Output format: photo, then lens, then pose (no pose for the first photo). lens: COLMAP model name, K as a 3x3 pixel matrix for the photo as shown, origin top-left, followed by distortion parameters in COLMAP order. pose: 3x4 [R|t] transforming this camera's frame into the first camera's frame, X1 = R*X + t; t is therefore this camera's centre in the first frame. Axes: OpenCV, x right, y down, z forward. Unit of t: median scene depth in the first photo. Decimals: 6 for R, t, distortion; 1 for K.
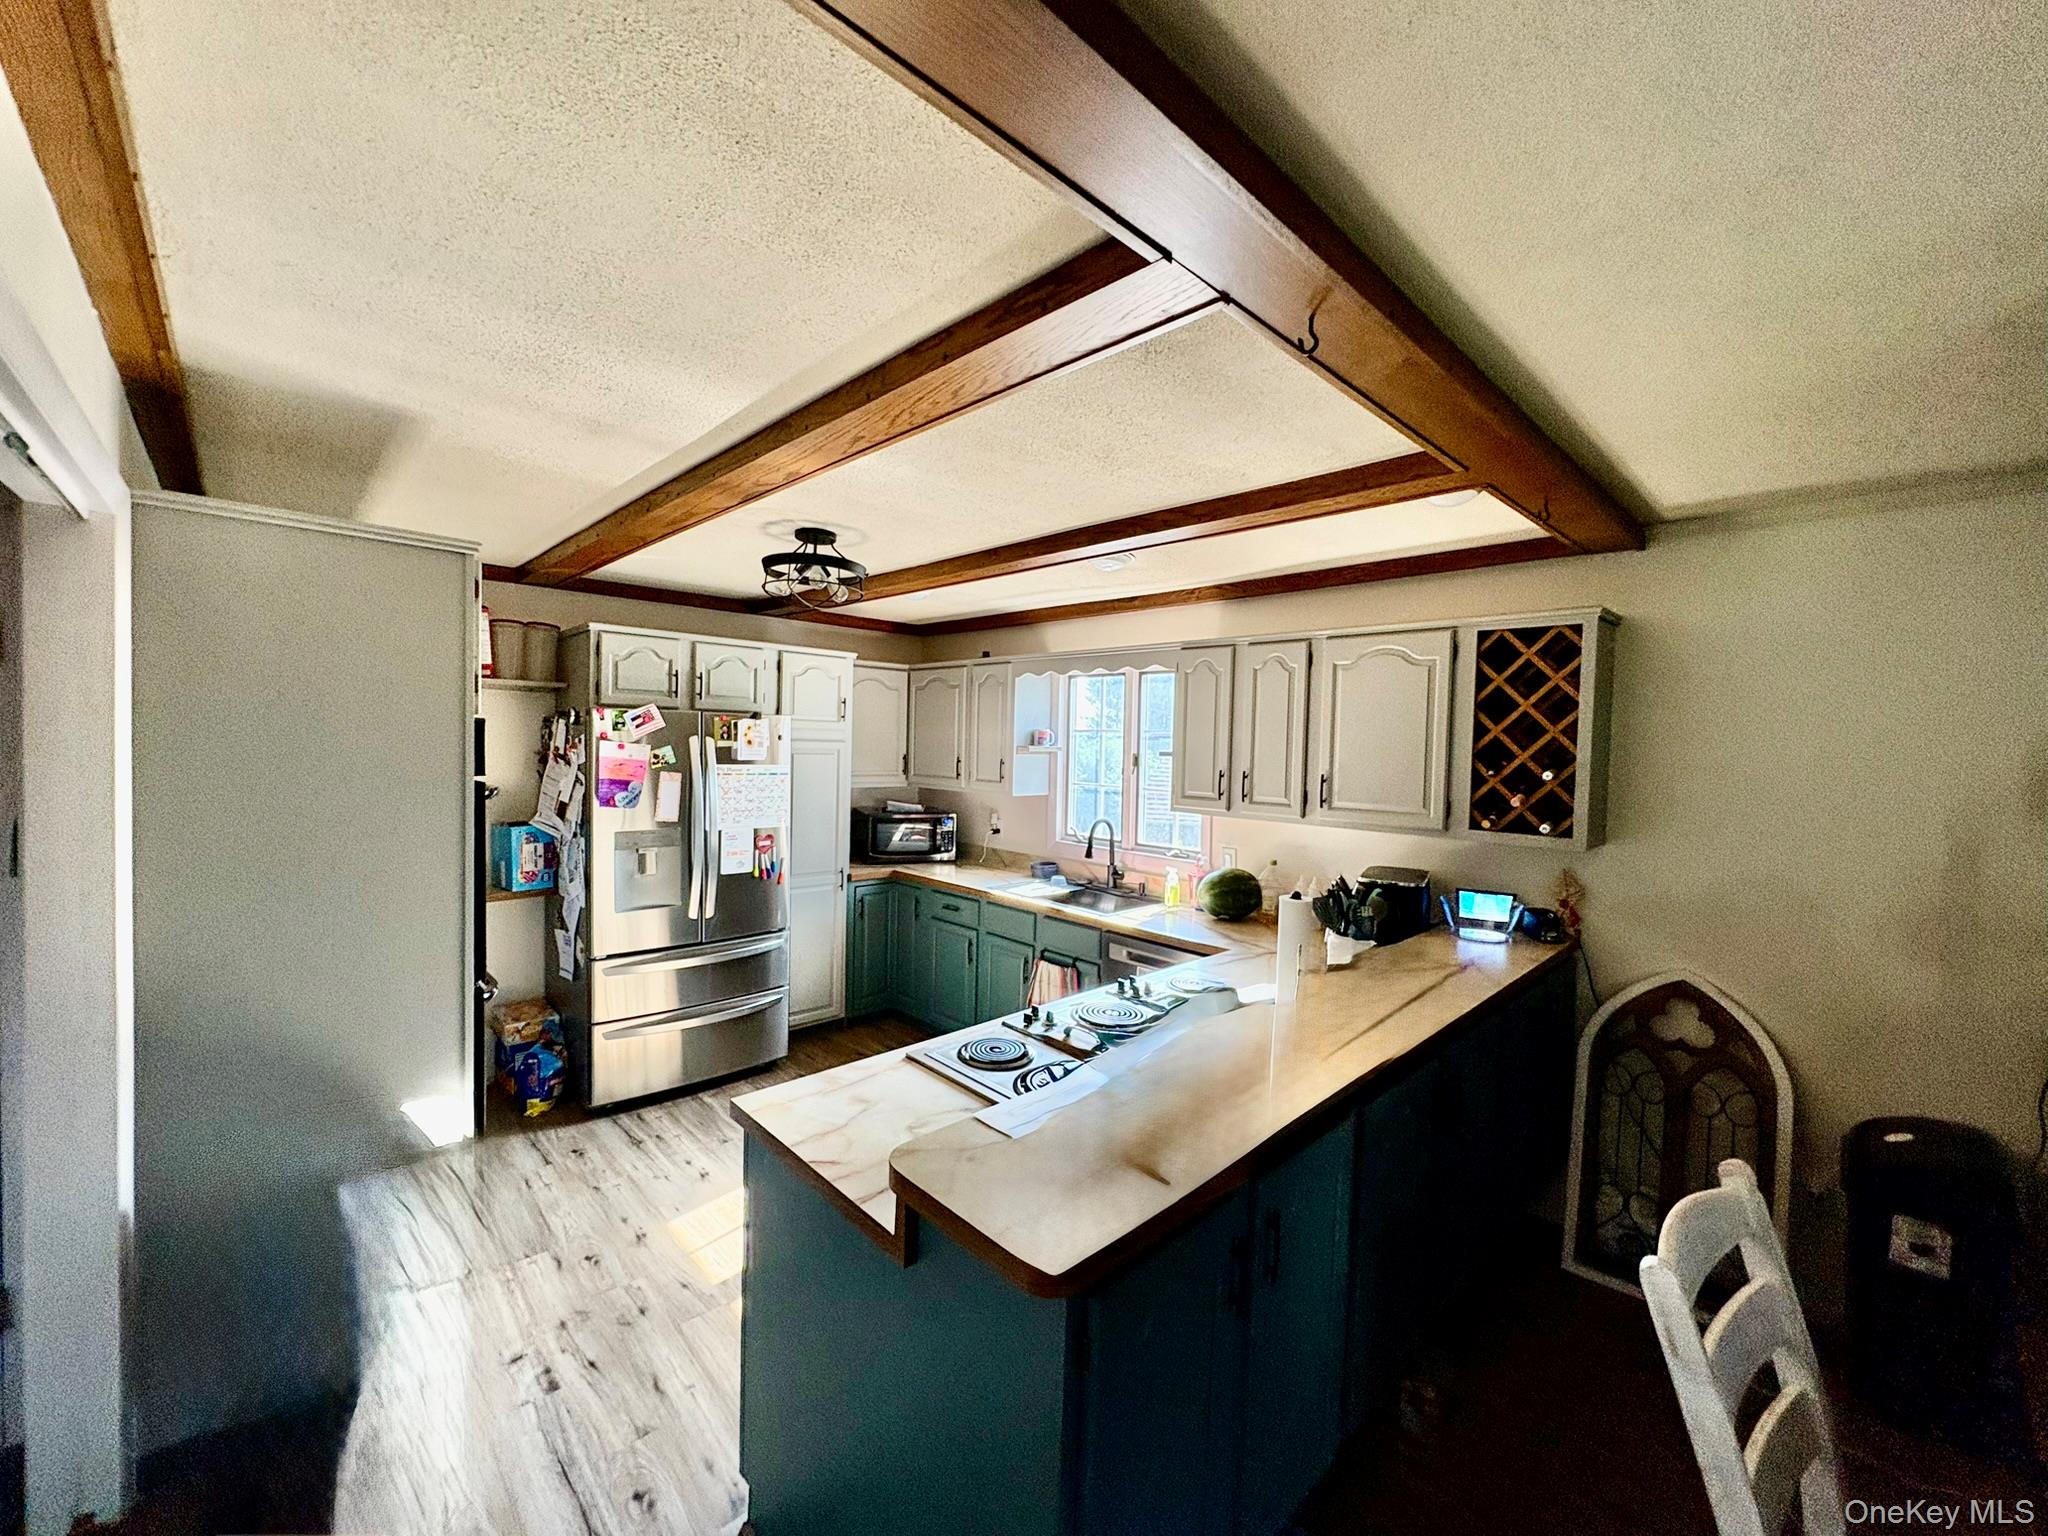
lens RADIAL K [[815.0, 0, 1022.5], [0, 815.0, 767.5], [0, 0, 1]] dist [-0.000077, 0.000283]
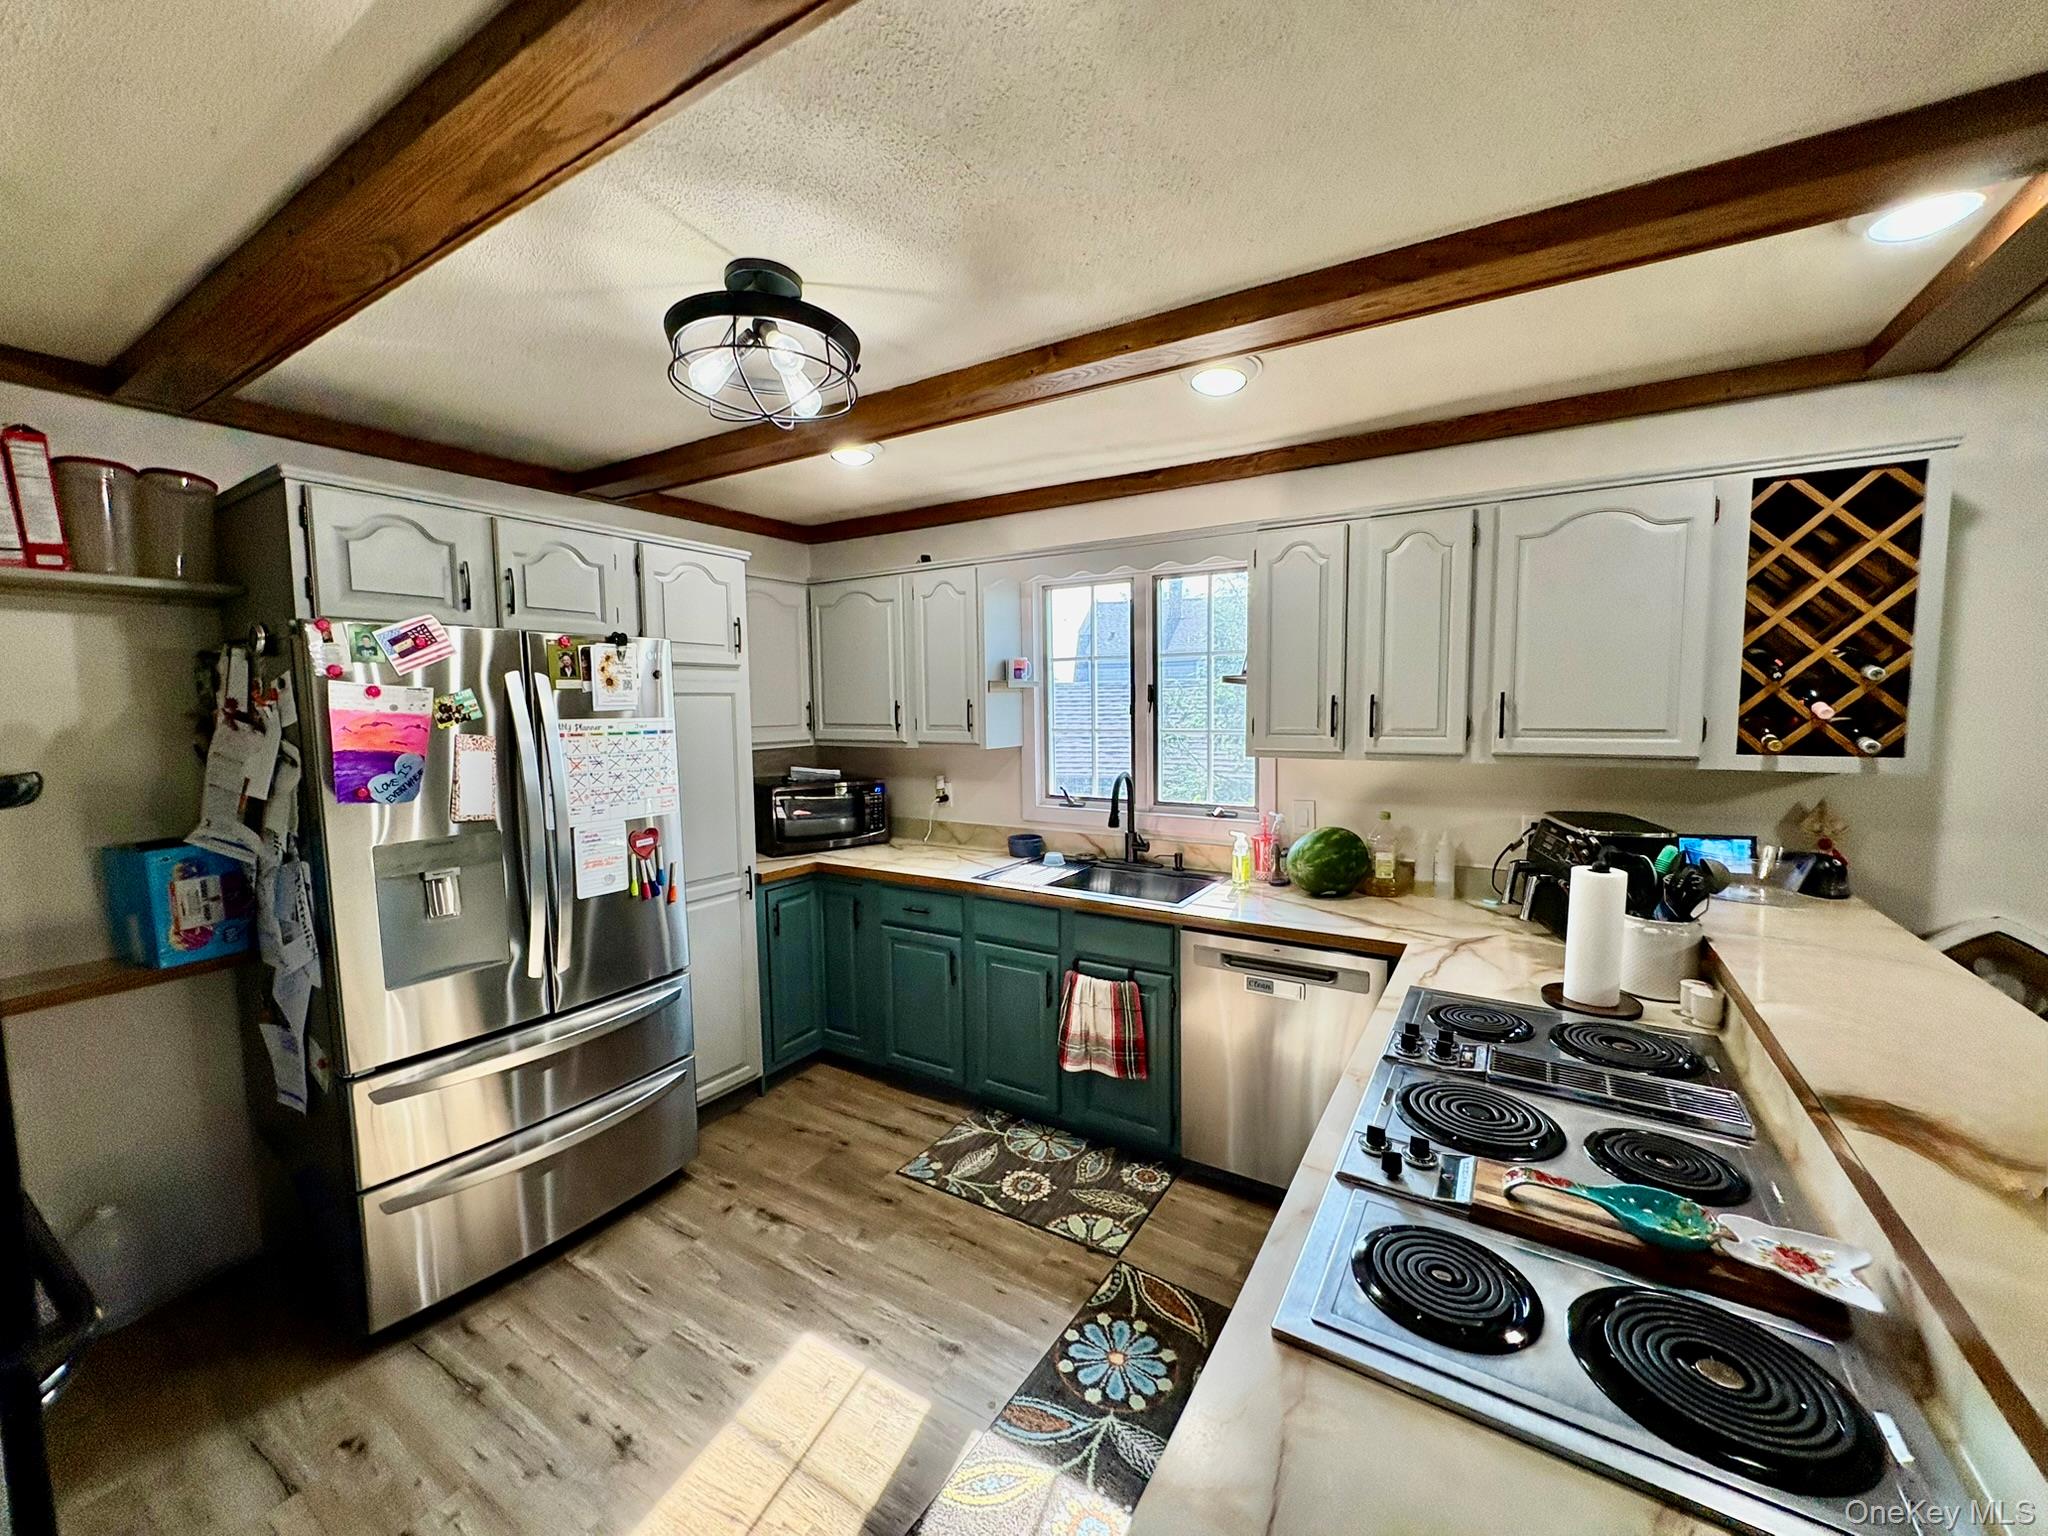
lens RADIAL K [[815.0, 0, 1027.0], [0, 815.0, 766.6], [0, 0, 1]] dist [-0.000077, 0.000283]
pose [[0.967596, -0.058169, 0.245711, -0.206747], [0.045533, 0.997347, 0.056803, 0.013328], [-0.248363, -0.043774, 0.967677, 0.362557]]
